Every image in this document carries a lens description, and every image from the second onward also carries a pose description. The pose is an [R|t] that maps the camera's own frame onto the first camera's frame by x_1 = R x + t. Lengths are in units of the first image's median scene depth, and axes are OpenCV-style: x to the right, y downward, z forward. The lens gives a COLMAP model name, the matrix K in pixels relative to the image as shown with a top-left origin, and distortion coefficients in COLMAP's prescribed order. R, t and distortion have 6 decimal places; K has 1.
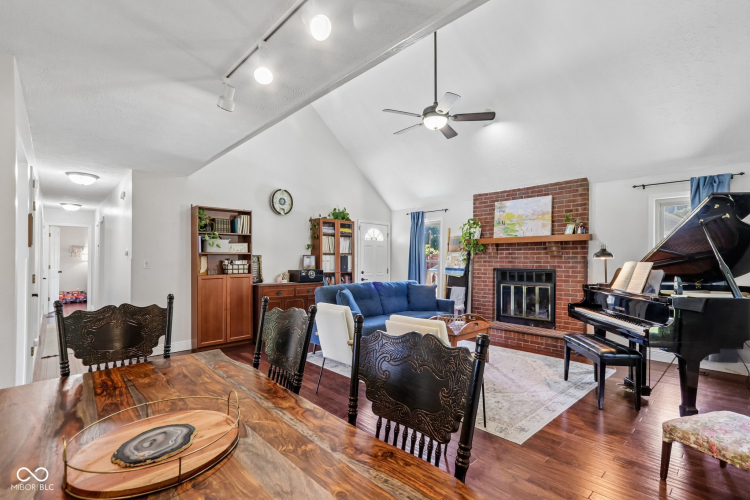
lens RADIAL K [[337.6, 0, 371.6], [0, 337.6, 262.6], [0, 0, 1]] dist [-0.030412, -0.000882]
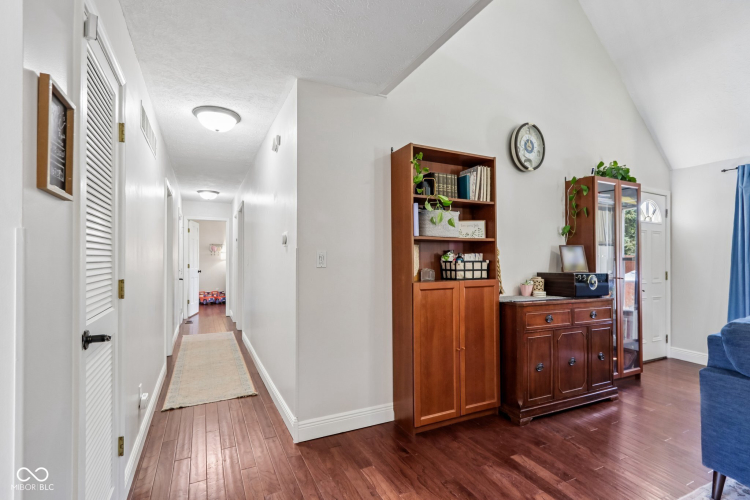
lens RADIAL K [[337.6, 0, 356.1], [0, 337.6, 265.6], [0, 0, 1]] dist [-0.030412, -0.000882]
pose [[0.942164, 0.003663, -0.335131, -0.390623], [-0.002955, 0.999992, 0.002623, 0.010975], [0.335138, -0.001481, 0.942168, 0.456092]]
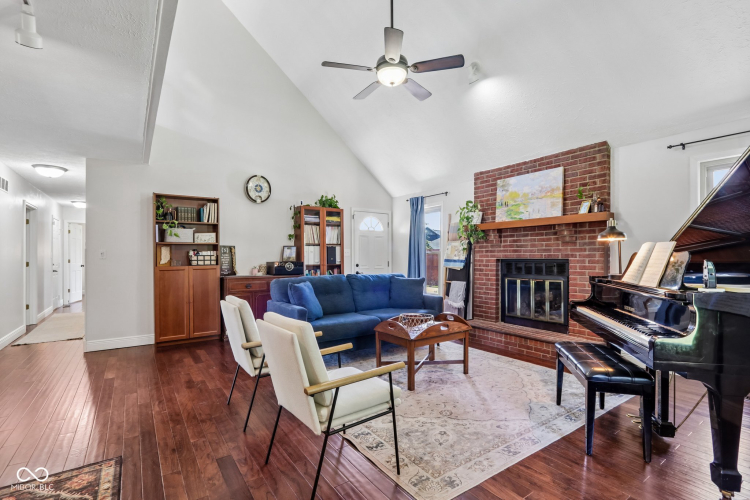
lens RADIAL K [[337.6, 0, 368.5], [0, 337.6, 259.9], [0, 0, 1]] dist [-0.030412, -0.000882]
pose [[0.990566, -0.004387, -0.136965, 0.180839], [0.004526, 0.999990, 0.000709, 0.019066], [0.136961, -0.001322, 0.990576, 0.140918]]
